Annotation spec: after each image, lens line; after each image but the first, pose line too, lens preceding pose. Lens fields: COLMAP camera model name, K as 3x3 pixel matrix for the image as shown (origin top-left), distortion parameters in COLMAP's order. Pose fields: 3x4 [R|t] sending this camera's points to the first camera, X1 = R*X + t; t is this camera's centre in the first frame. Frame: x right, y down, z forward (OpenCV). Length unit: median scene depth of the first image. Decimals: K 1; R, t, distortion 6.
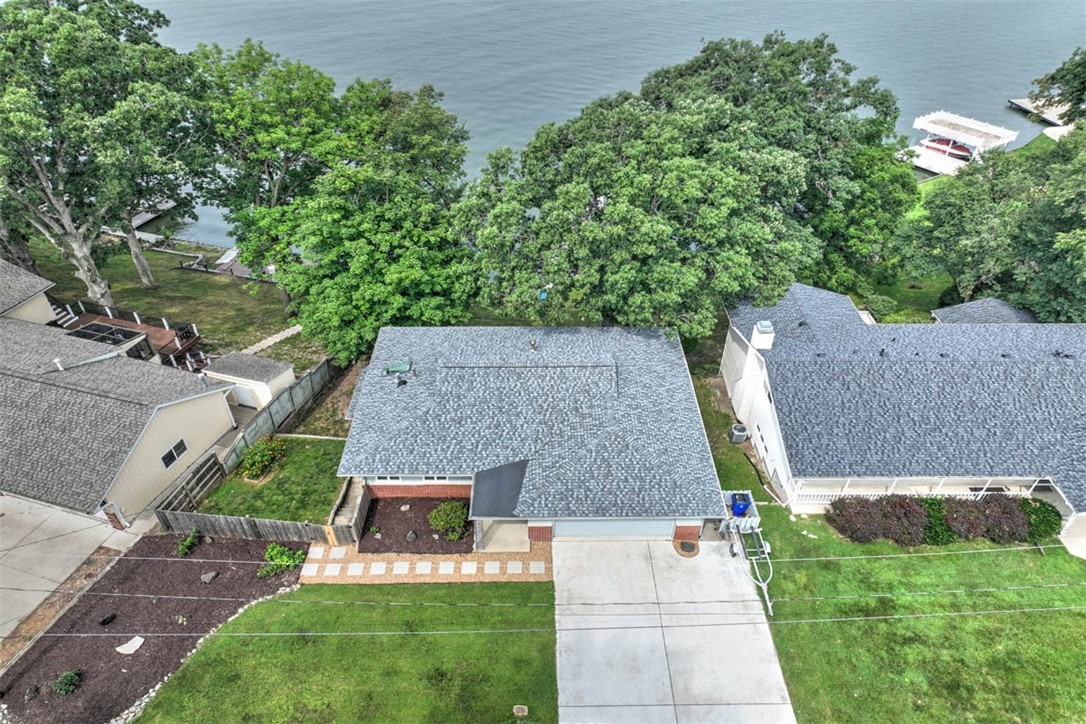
lens RADIAL K [[757.2, 0, 547.7], [0, 757.2, 390.9], [0, 0, 1]] dist [-0.002668, 0.021633]
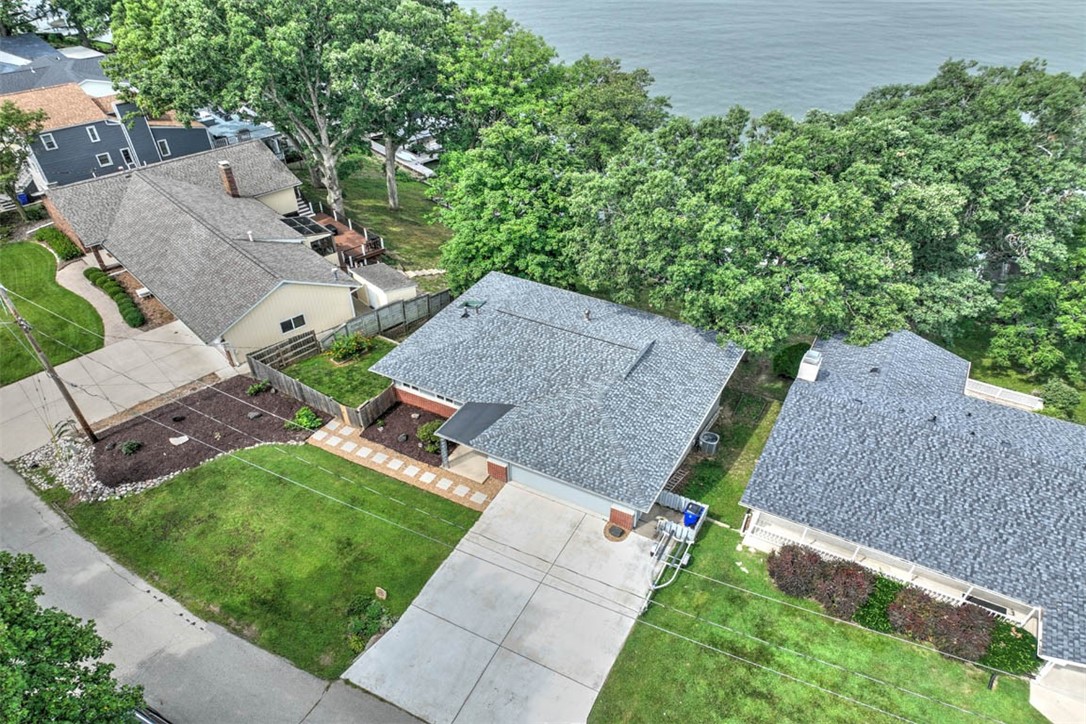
lens RADIAL K [[757.2, 0, 547.7], [0, 757.2, 390.9], [0, 0, 1]] dist [-0.002668, 0.021633]
pose [[0.881592, 0.289744, -0.372617, 0.396317], [-0.289358, 0.955441, 0.058338, -0.005363], [0.372917, 0.056389, 0.926150, 0.017782]]
